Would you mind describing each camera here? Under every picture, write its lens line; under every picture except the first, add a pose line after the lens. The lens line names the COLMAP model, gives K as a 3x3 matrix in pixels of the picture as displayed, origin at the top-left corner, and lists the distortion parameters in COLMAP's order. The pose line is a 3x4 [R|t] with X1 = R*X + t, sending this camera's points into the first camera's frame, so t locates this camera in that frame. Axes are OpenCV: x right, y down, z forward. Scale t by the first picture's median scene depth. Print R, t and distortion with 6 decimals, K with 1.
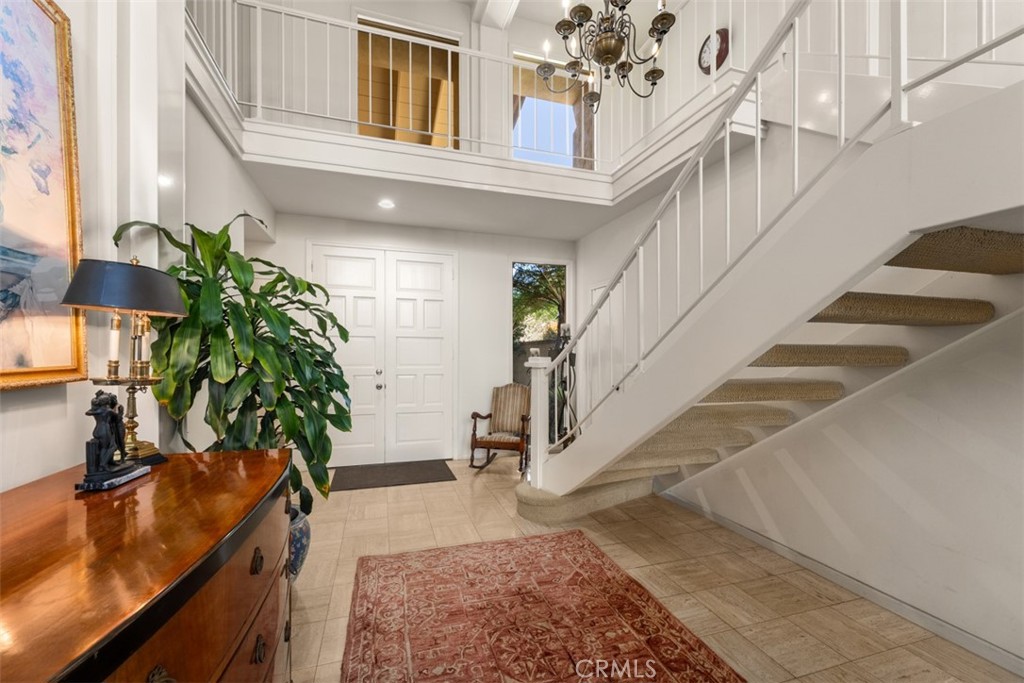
lens RADIAL K [[418.6, 0, 505.7], [0, 418.6, 357.3], [0, 0, 1]] dist [0.000900, -0.000258]
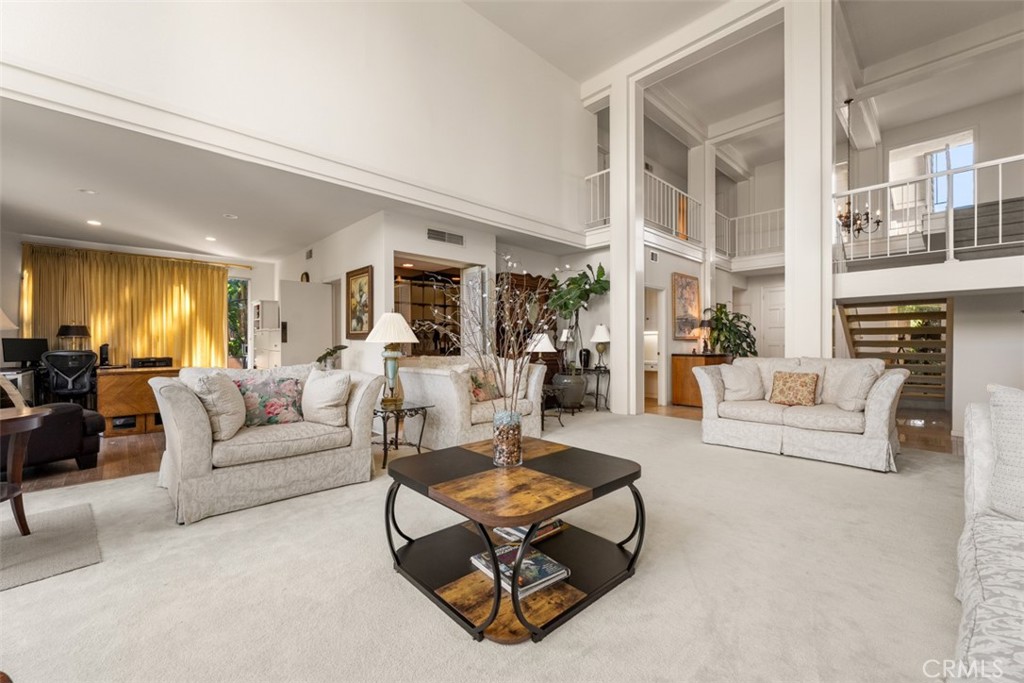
lens RADIAL K [[418.6, 0, 512.5], [0, 418.6, 345.6], [0, 0, 1]] dist [0.000900, -0.000258]
pose [[0.445585, 0.001923, -0.895238, 1.951920], [-0.001673, 0.999998, 0.001315, 0.092226], [0.895238, 0.000912, 0.445587, -2.516957]]
